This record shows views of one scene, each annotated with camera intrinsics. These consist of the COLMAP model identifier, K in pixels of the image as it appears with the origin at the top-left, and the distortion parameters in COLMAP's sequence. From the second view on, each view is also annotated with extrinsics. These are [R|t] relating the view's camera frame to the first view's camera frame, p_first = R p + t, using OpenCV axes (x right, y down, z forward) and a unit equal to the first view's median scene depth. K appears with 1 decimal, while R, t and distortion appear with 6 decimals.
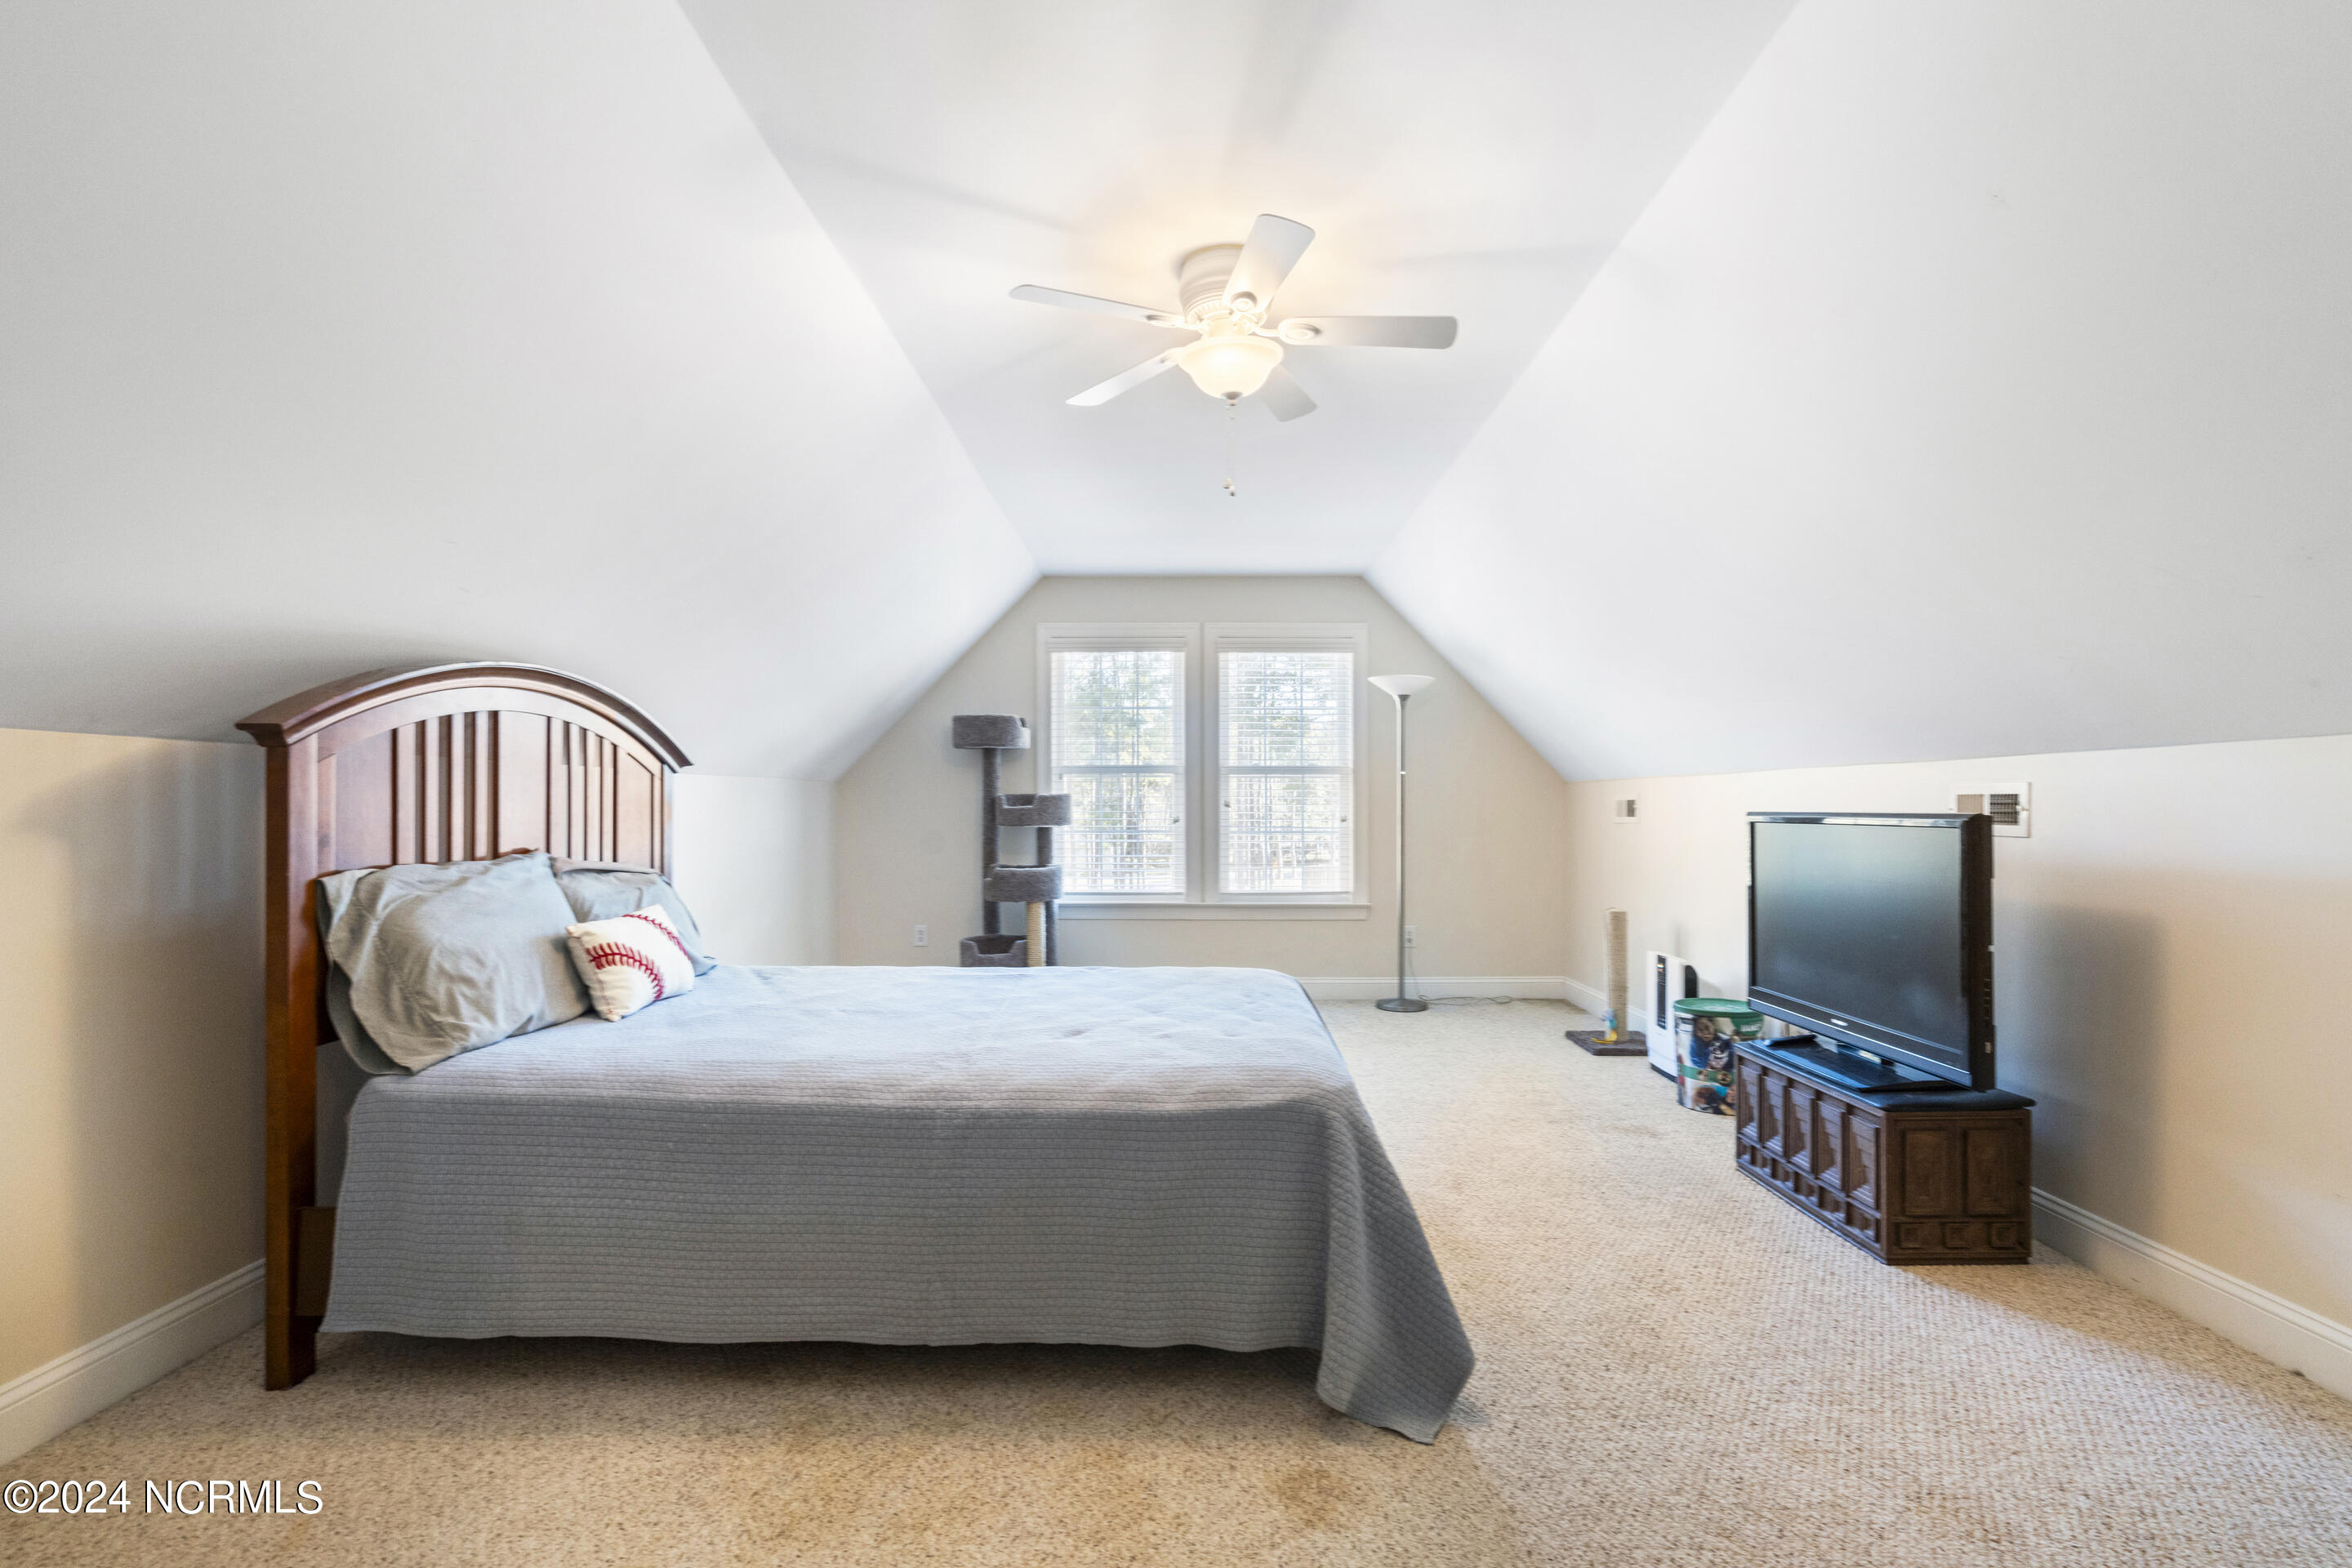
lens RADIAL K [[1062.2, 0, 1181.6], [0, 1062.2, 789.0], [0, 0, 1]] dist [-0.000521, 0.000139]
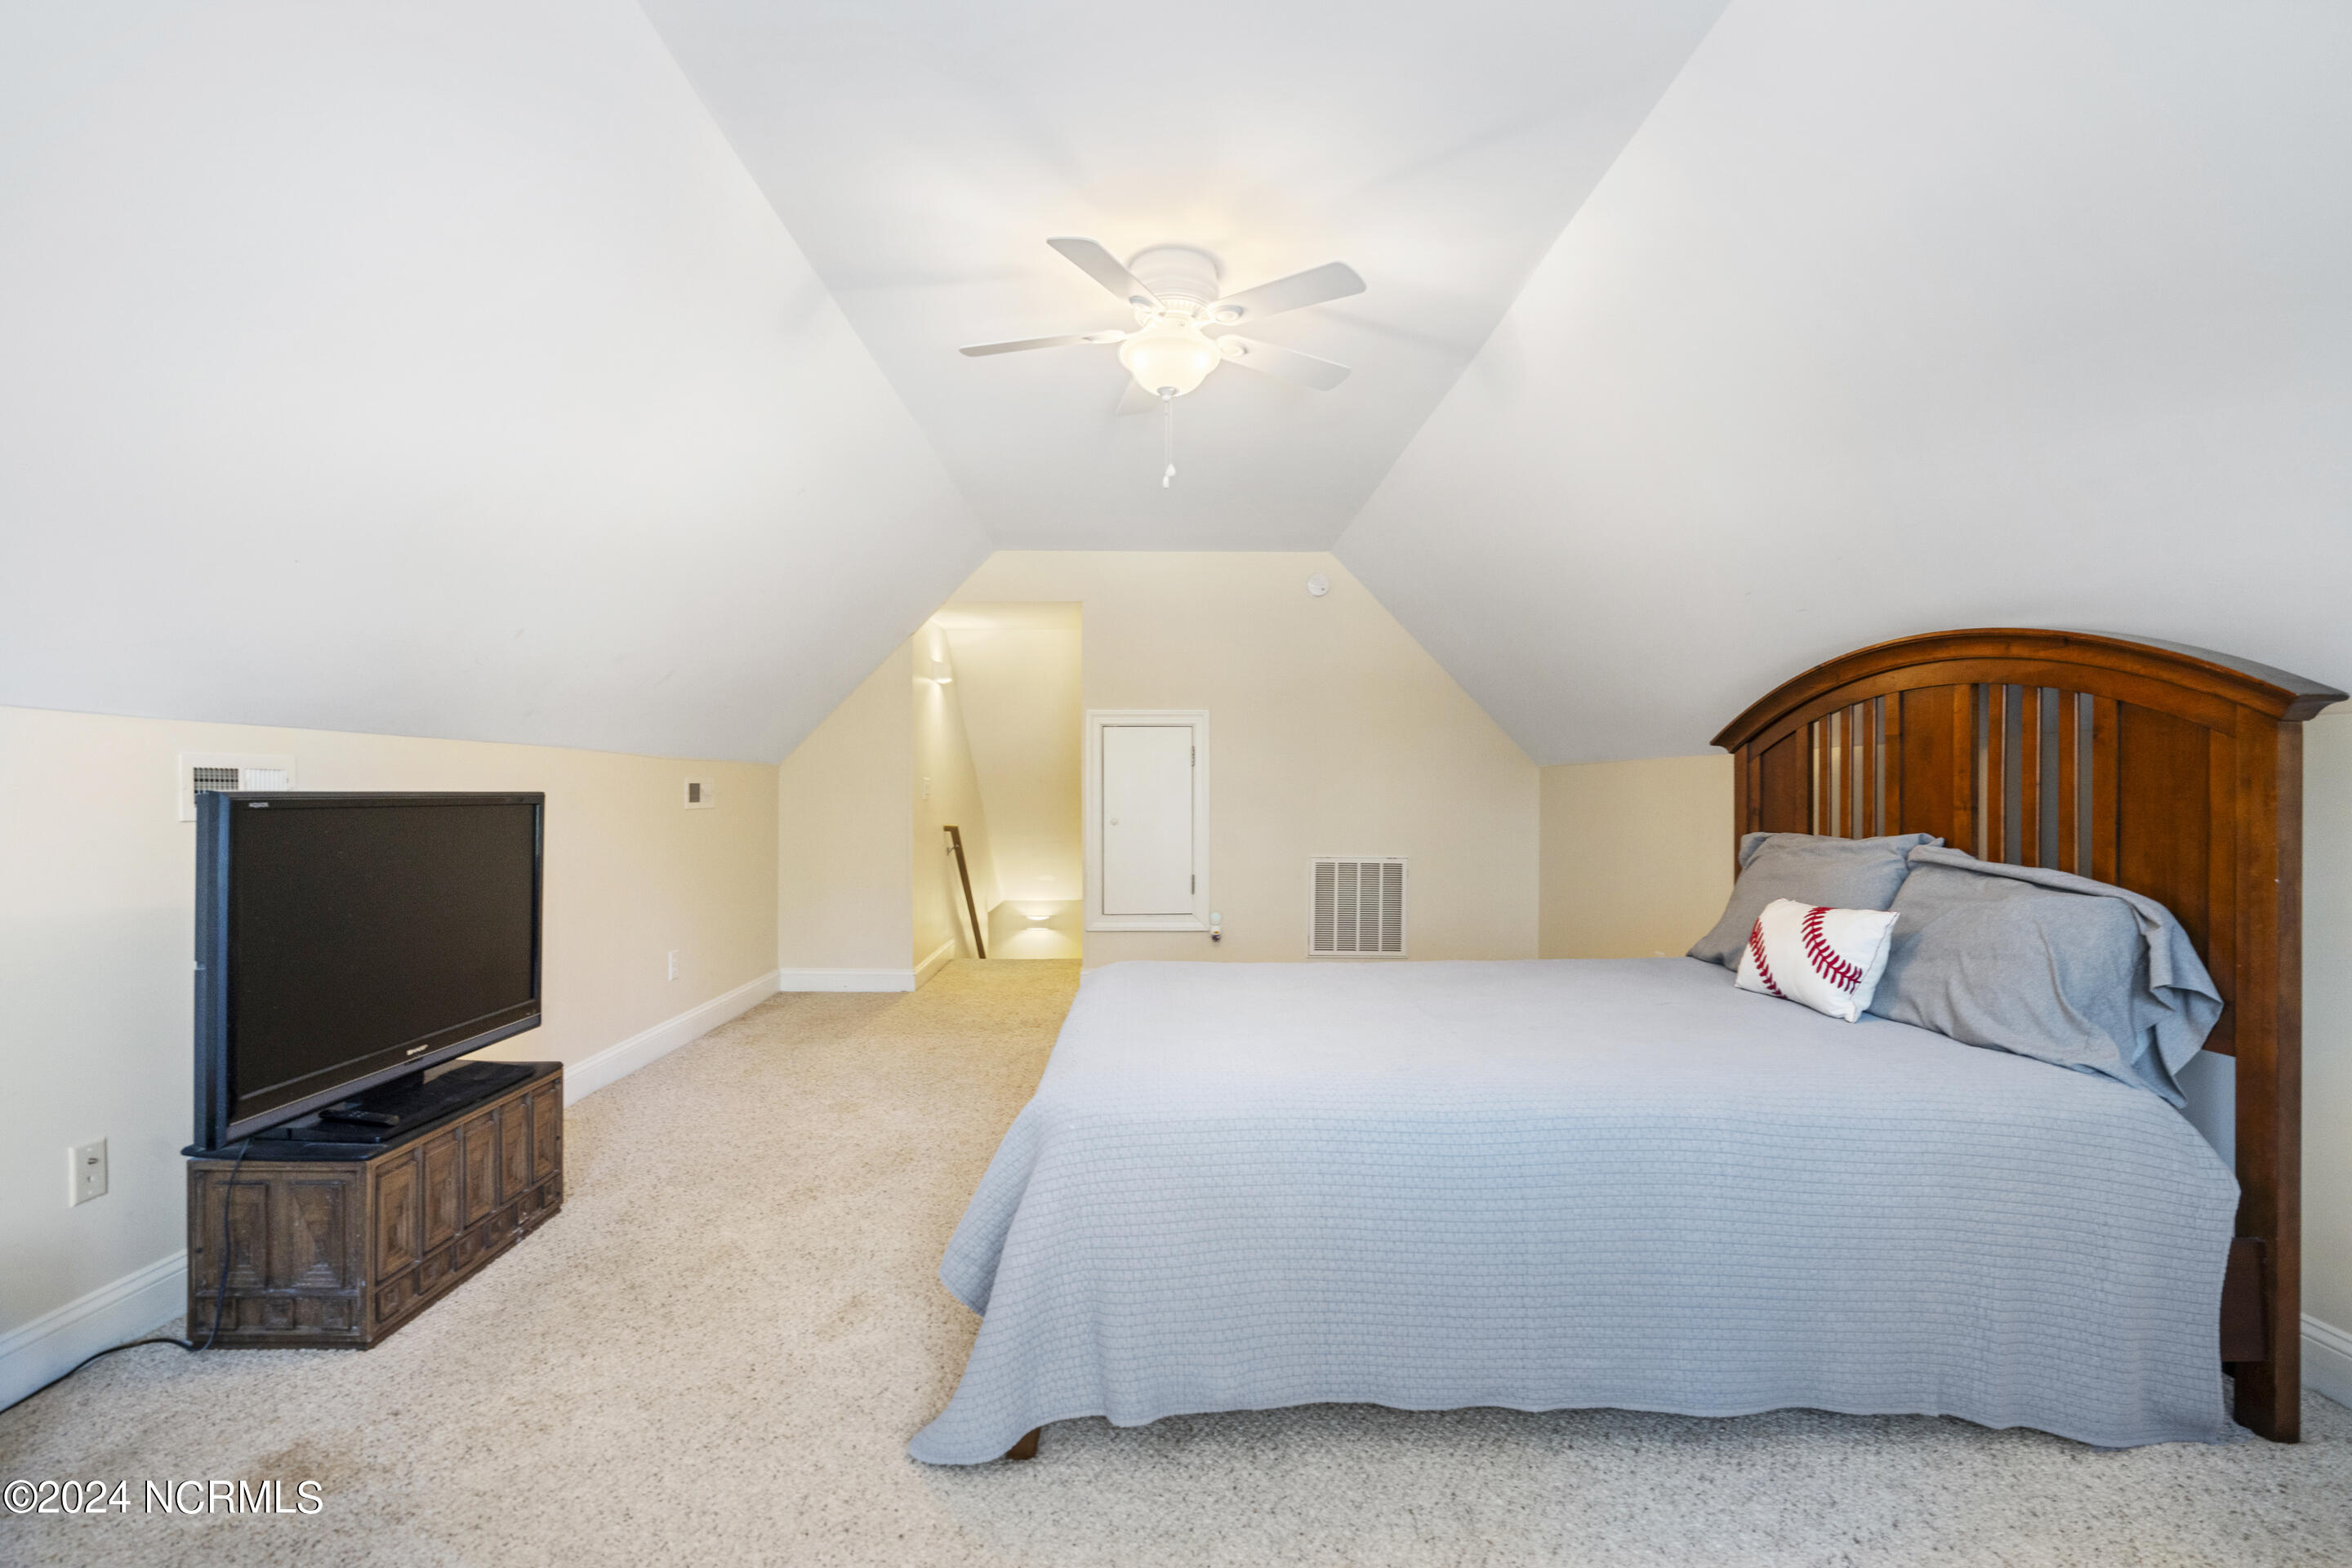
lens RADIAL K [[1062.2, 0, 1181.6], [0, 1062.2, 789.0], [0, 0, 1]] dist [-0.000521, 0.000139]
pose [[-0.999676, -0.005106, -0.024952, 0.050959], [-0.004876, 0.999945, -0.009246, 0.021389], [0.024998, -0.009121, -0.999646, 1.843119]]
